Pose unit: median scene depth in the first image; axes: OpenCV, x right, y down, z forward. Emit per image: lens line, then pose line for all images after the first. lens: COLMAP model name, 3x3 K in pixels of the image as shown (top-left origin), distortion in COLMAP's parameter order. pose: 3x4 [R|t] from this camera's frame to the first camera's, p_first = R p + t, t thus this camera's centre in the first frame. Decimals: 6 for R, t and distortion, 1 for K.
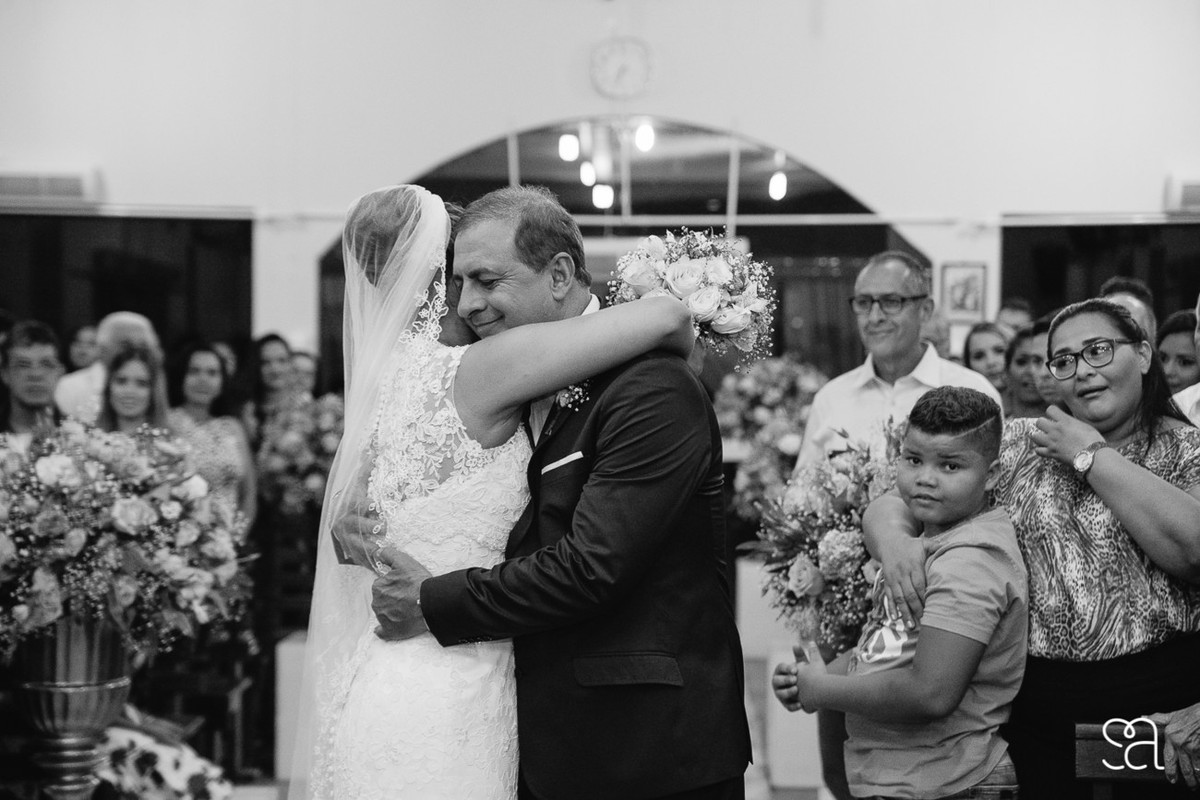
lens RADIAL K [[2417.4, 0, 600.0], [0, 2417.4, 400.0], [0, 0, 1]] dist [0.233297, 0.198978]
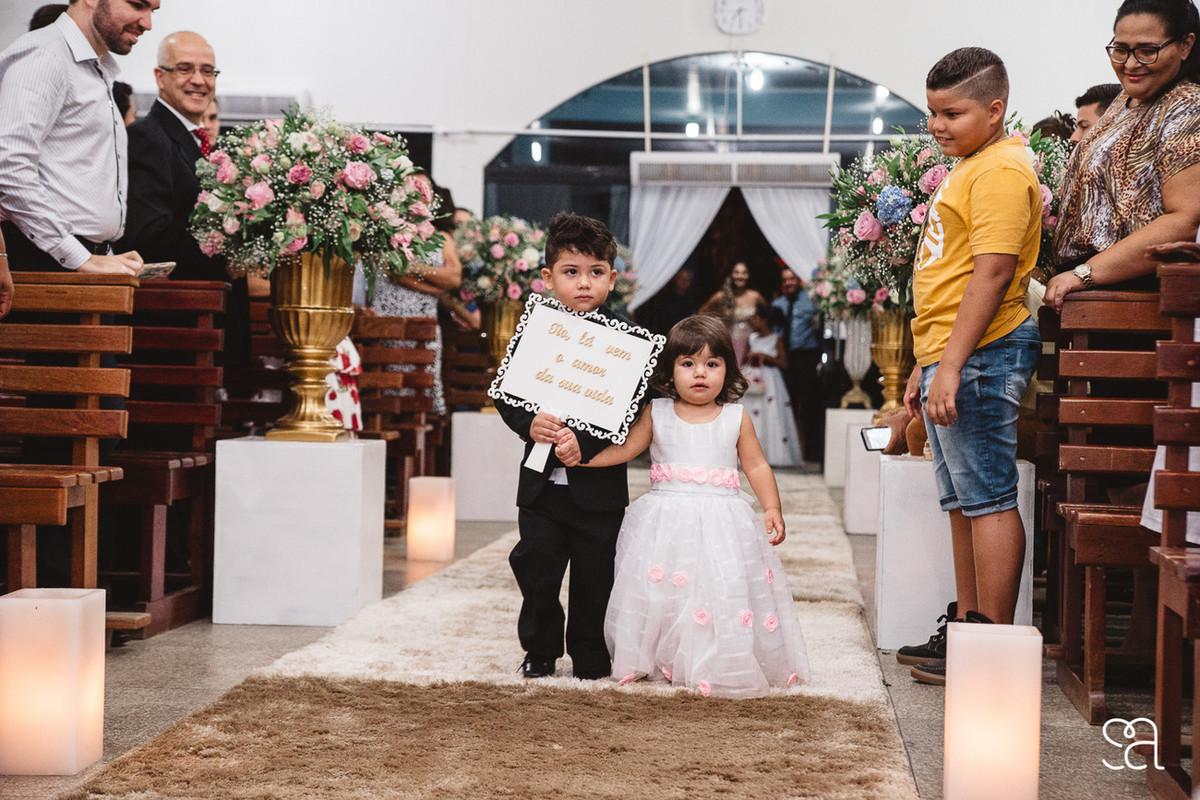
lens RADIAL K [[2085.0, 0, 600.0], [0, 2085.0, 400.0], [0, 0, 1]] dist [0.152442, 0.164519]
pose [[0.998299, 0.018270, -0.055359, 0.005191], [-0.018031, 0.999826, 0.004807, 0.161766], [0.055437, -0.003801, 0.998455, -0.133422]]
